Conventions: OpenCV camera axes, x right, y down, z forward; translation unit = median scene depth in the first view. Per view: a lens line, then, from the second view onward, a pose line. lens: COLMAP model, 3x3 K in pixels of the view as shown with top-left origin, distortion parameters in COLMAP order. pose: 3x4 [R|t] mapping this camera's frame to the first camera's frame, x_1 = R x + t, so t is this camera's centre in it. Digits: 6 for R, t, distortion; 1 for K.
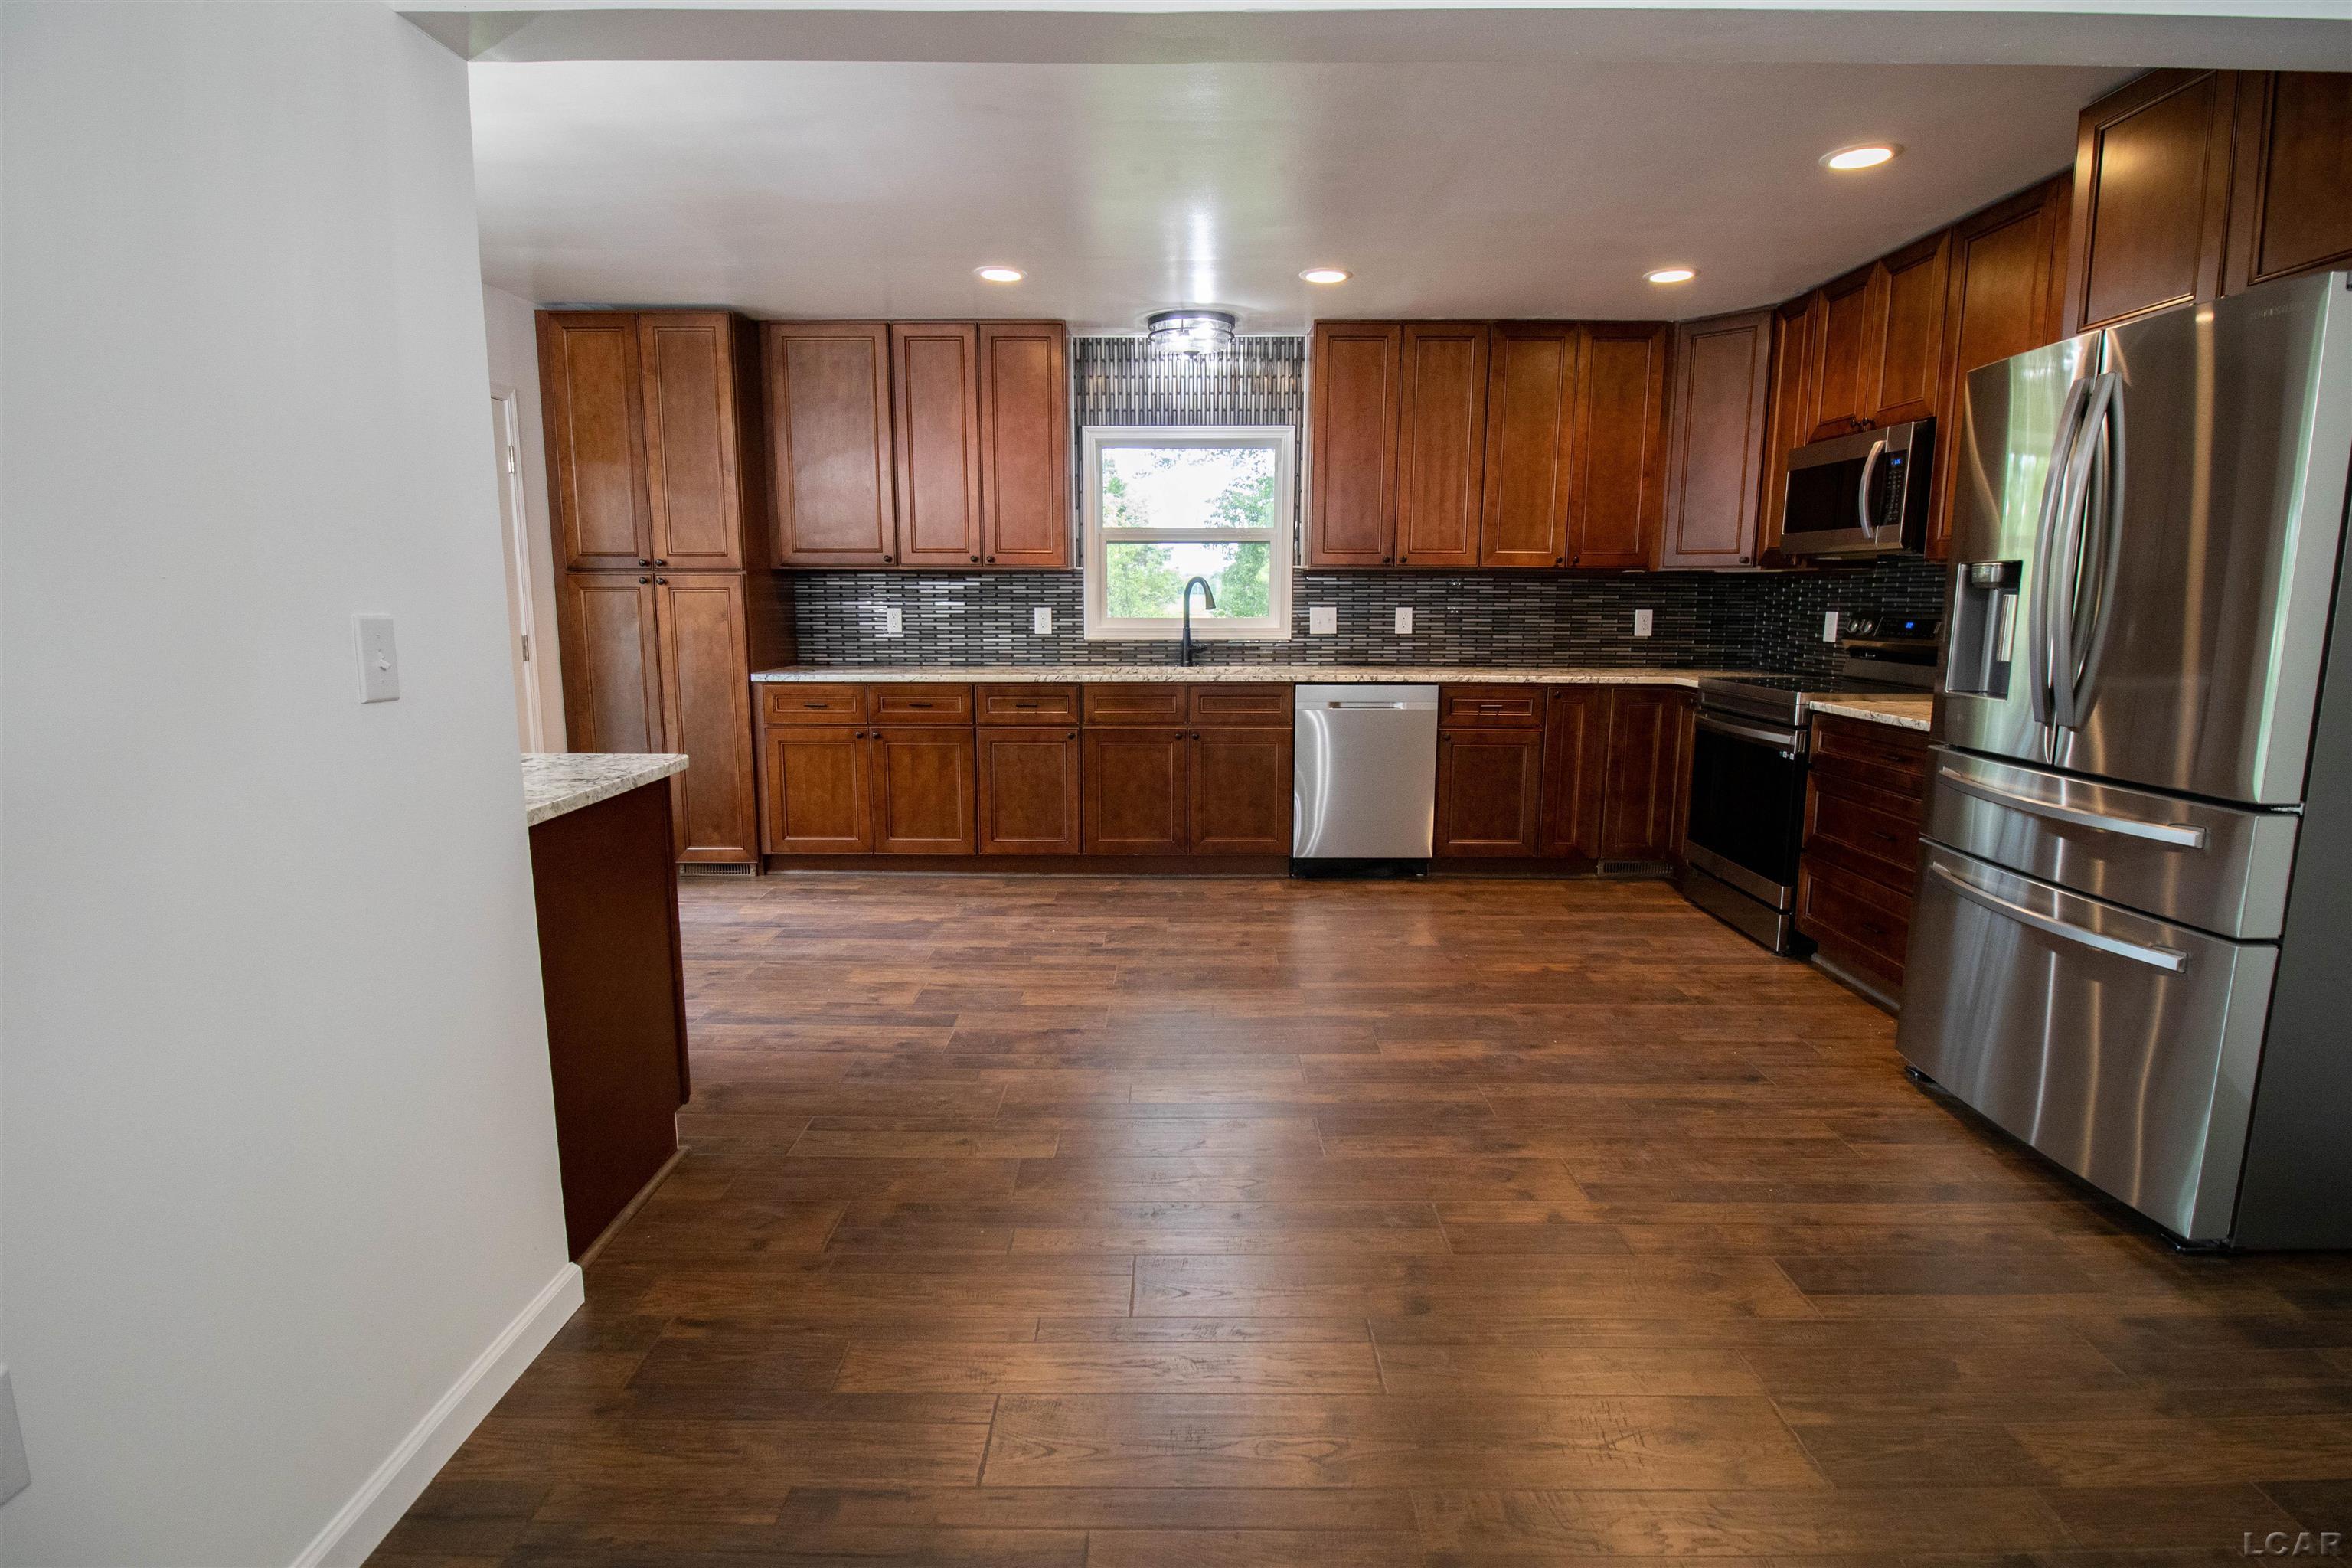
lens RADIAL K [[1124.7, 0, 1176.1], [0, 1124.7, 766.8], [0, 0, 1]] dist [-0.001987, -0.000254]
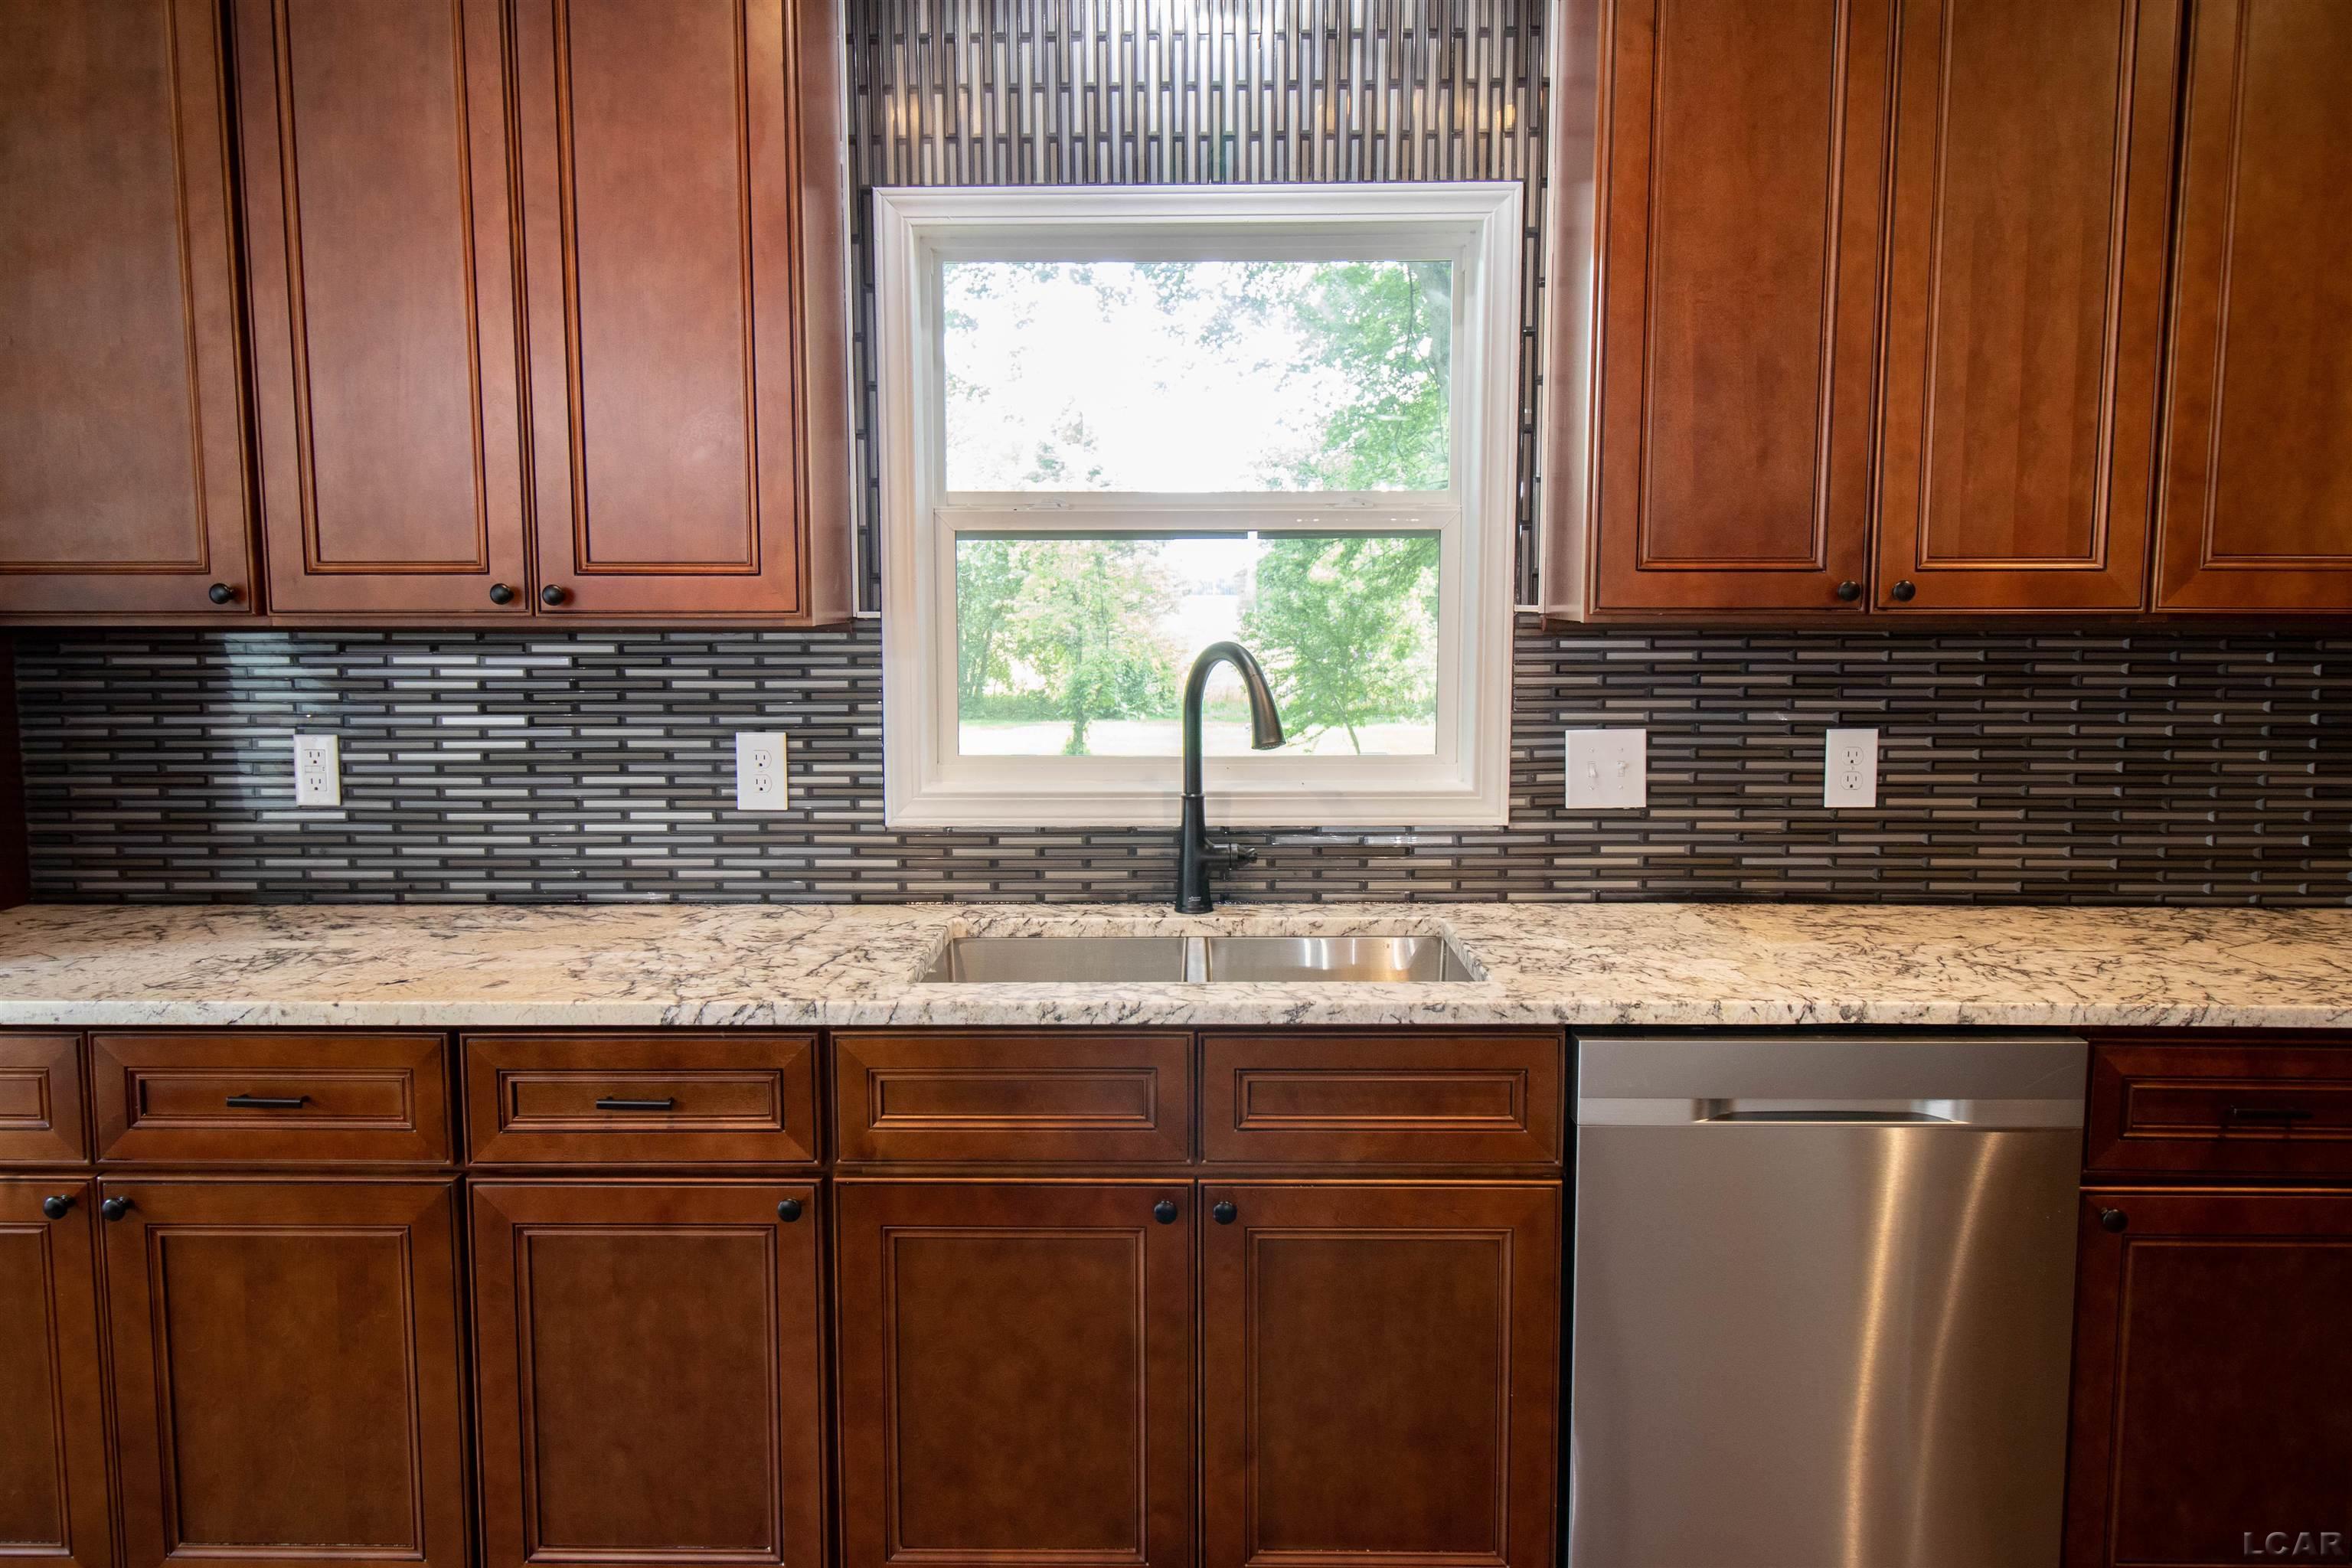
lens RADIAL K [[1647.1, 0, 1170.5], [0, 1647.1, 759.5], [0, 0, 1]] dist [0.007977, 0.000681]
pose [[0.999968, -0.003166, -0.007294, 0.006708], [0.002778, 0.998609, -0.052652, -0.115686], [0.007450, 0.052630, 0.998586, 0.554179]]
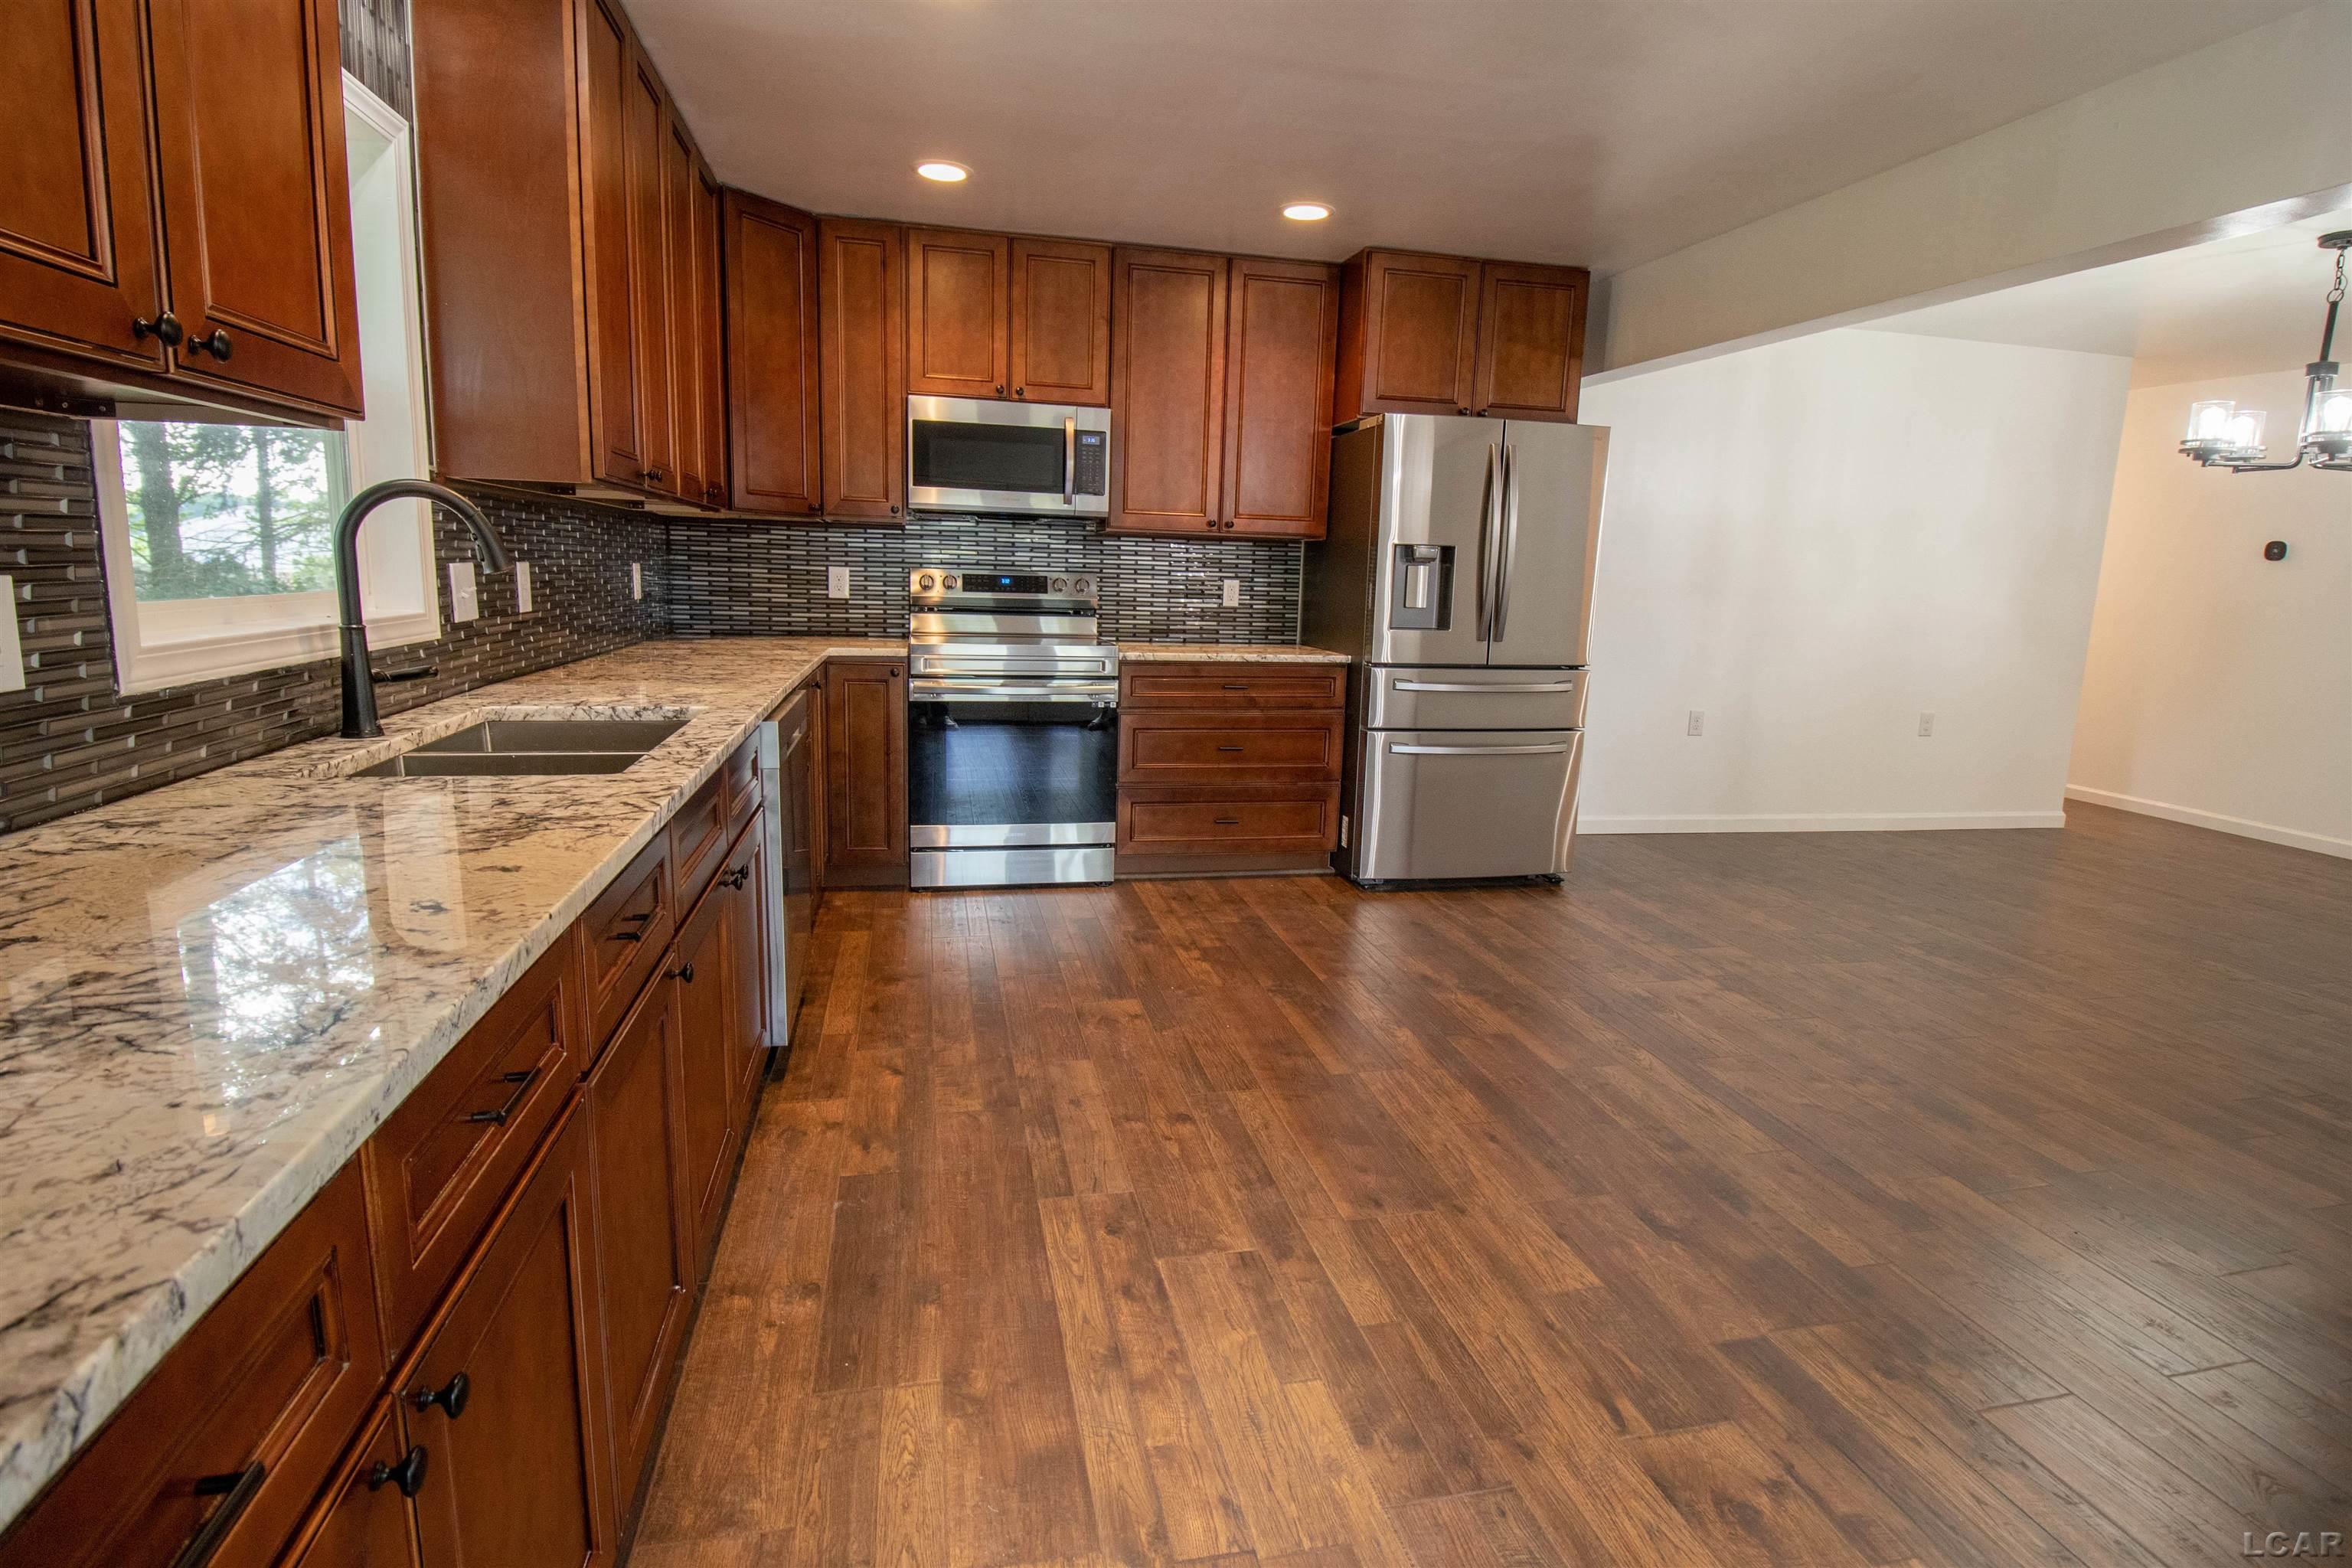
lens RADIAL K [[1150.0, 0, 1157.5], [0, 1150.0, 770.3], [0, 0, 1]] dist [0.000686, -0.022671]
pose [[-0.214614, -0.179564, 0.960051, -0.414777], [0.119659, 0.970716, 0.208308, -0.132025], [-0.969341, 0.159584, -0.186843, 0.888679]]
